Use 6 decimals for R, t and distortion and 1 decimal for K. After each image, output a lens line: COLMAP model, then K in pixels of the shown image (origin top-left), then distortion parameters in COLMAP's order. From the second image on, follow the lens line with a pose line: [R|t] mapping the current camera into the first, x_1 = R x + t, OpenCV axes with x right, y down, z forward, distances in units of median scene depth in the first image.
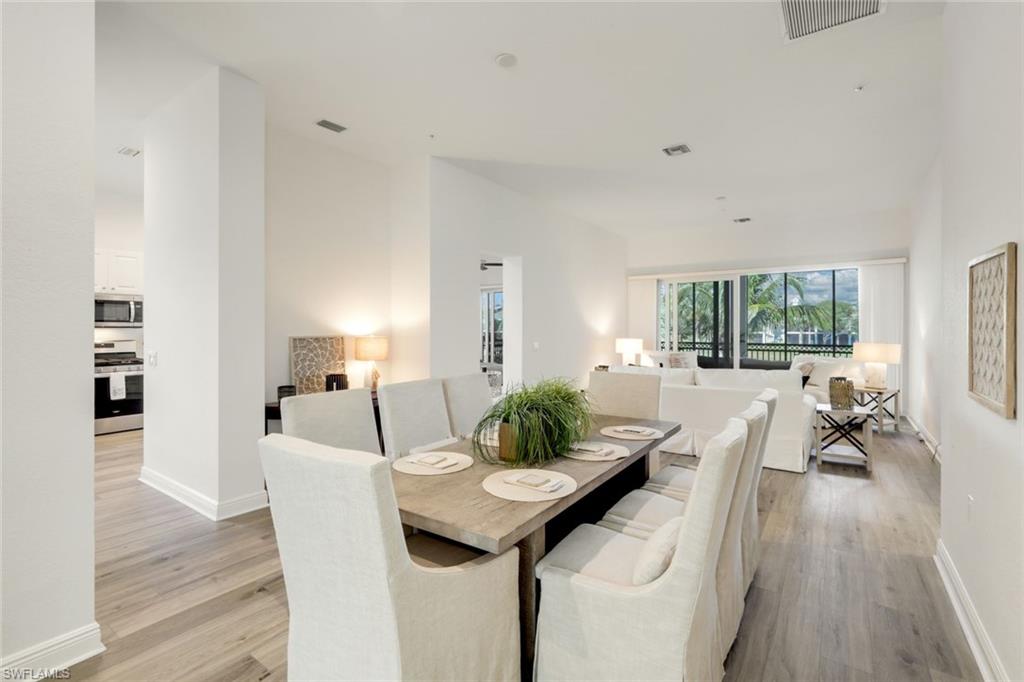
lens RADIAL K [[456.4, 0, 527.4], [0, 456.4, 329.0], [0, 0, 1]] dist [-0.000644, -0.000154]
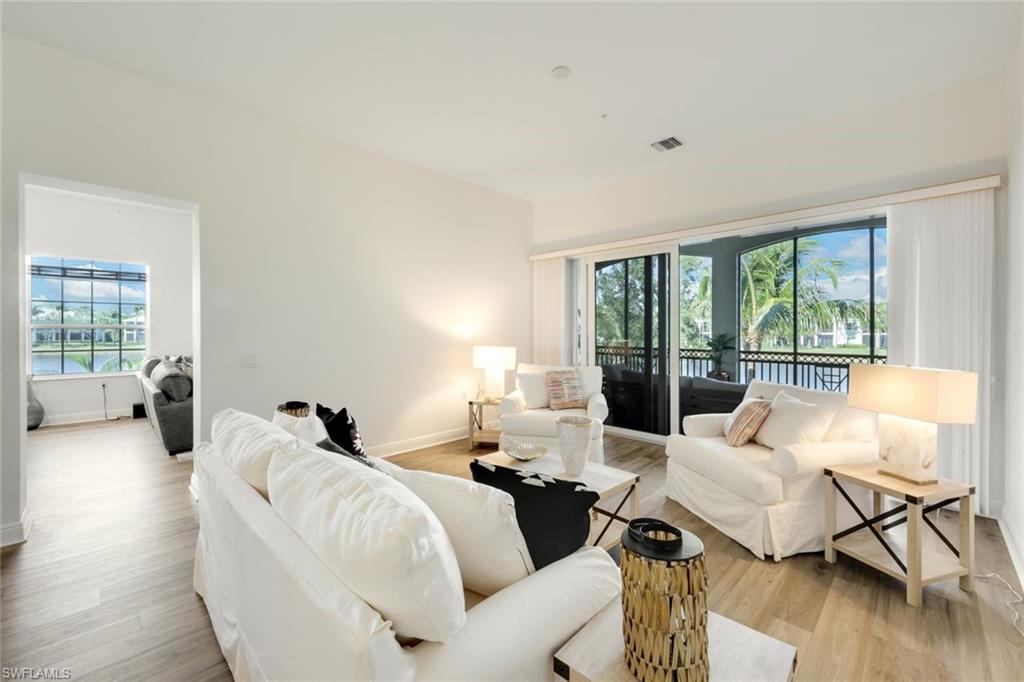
lens RADIAL K [[427.4, 0, 513.4], [0, 427.4, 331.3], [0, 0, 1]] dist [-0.001030, -0.000218]
pose [[0.985643, -0.002215, -0.168830, 0.330453], [0.002885, 0.999989, 0.003721, -0.002647], [0.168819, -0.004154, 0.985638, 0.388102]]
